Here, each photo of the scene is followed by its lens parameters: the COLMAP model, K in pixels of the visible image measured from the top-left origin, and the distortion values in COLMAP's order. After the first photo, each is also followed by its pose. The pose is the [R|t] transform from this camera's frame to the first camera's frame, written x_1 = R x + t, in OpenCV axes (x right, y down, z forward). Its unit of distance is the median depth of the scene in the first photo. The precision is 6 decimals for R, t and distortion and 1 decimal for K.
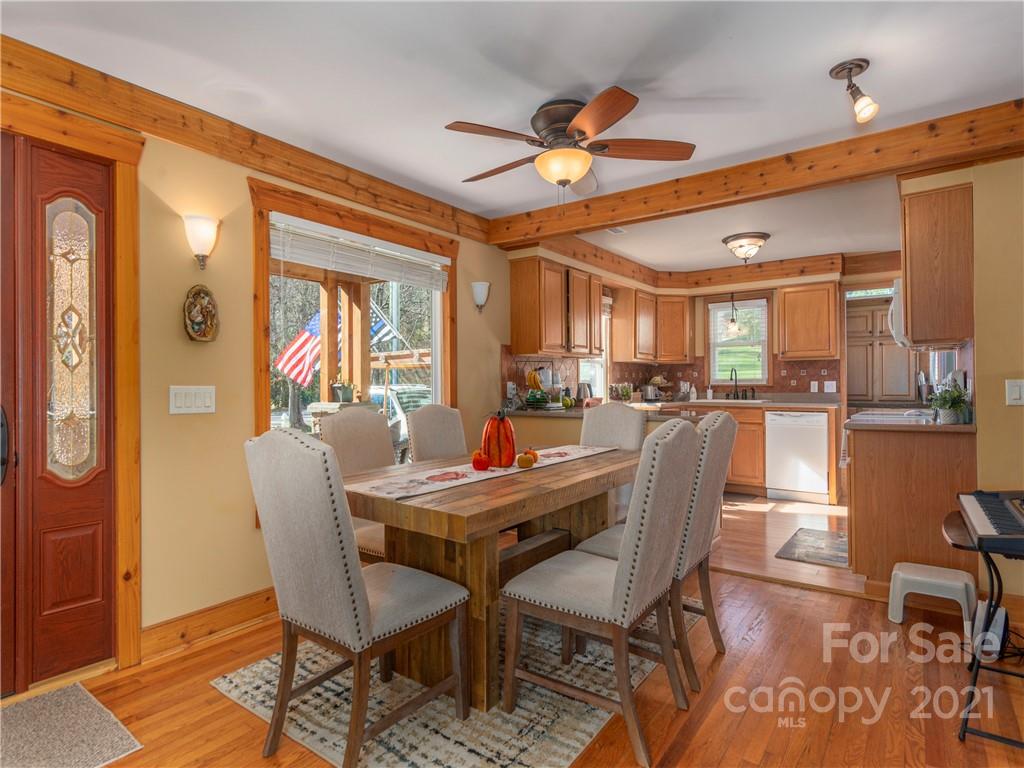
lens RADIAL K [[566.3, 0, 516.6], [0, 566.3, 384.0], [0, 0, 1]] dist [-0.003360, -0.000434]
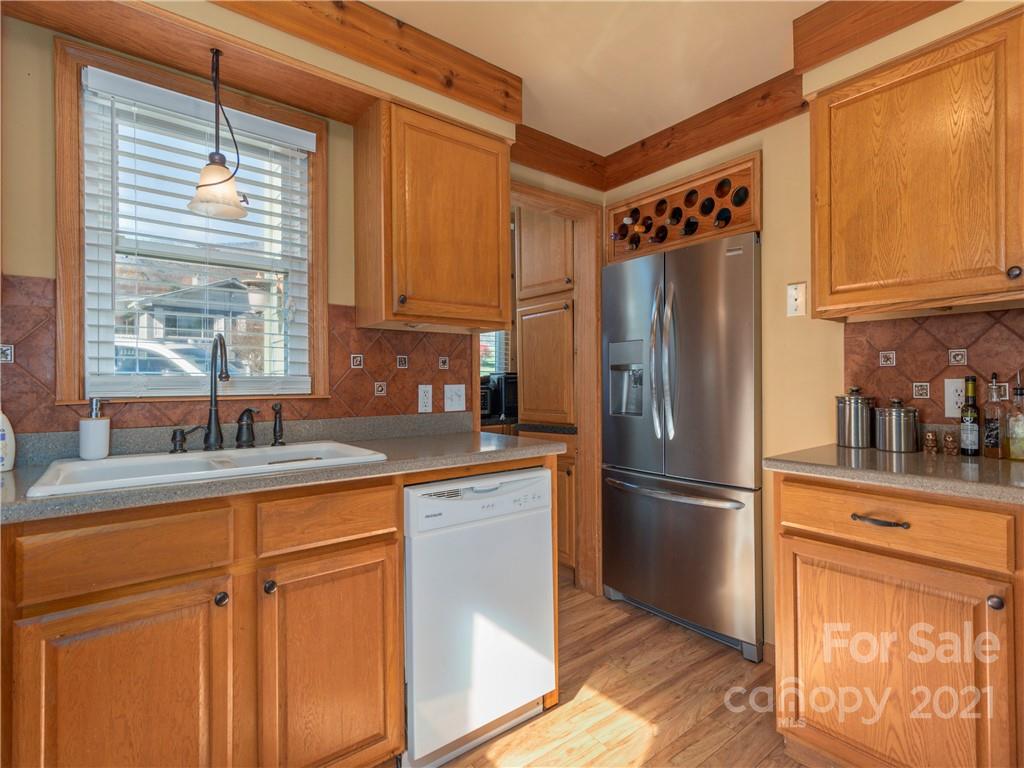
lens RADIAL K [[503.8, 0, 512.6], [0, 503.8, 380.1], [0, 0, 1]] dist [-0.001374, -0.000434]
pose [[0.274645, 0.011489, 0.961477, 0.190054], [0.003136, 0.999913, -0.012844, -0.003250], [-0.961540, 0.006543, 0.274585, 0.798786]]
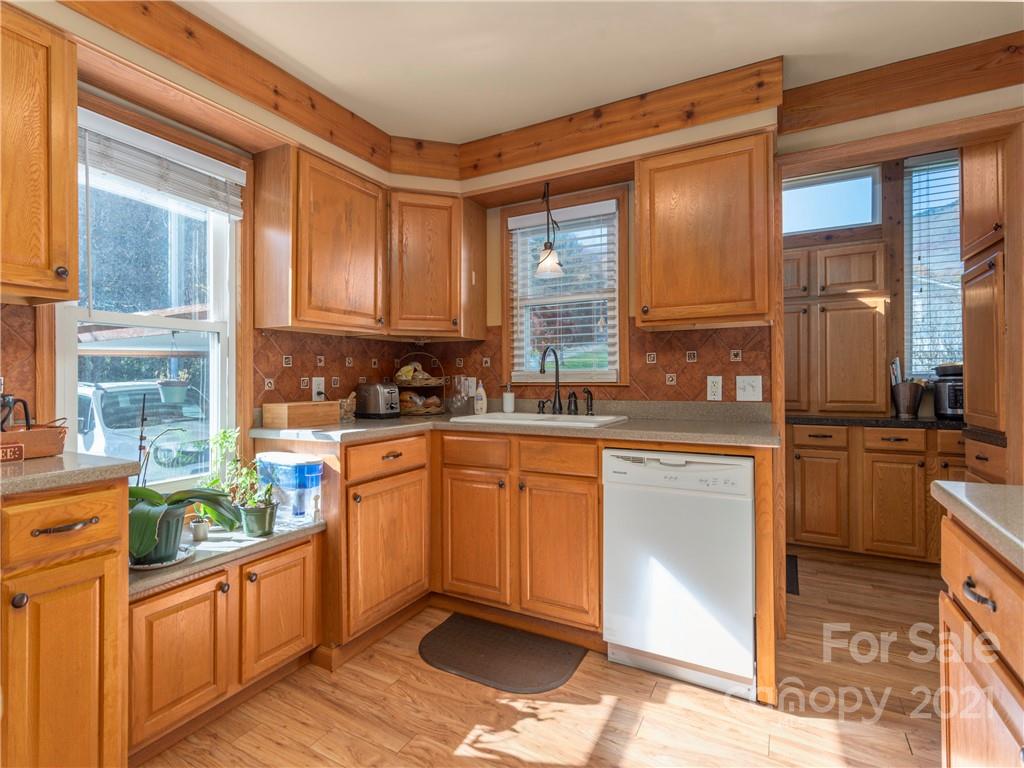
lens RADIAL K [[504.3, 0, 508.0], [0, 504.3, 376.8], [0, 0, 1]] dist [0.001202, 0.000244]
pose [[0.992484, 0.002223, 0.122351, 0.298054], [-0.001890, 0.999994, -0.002839, -0.002568], [-0.122357, 0.002586, 0.992483, 0.590078]]
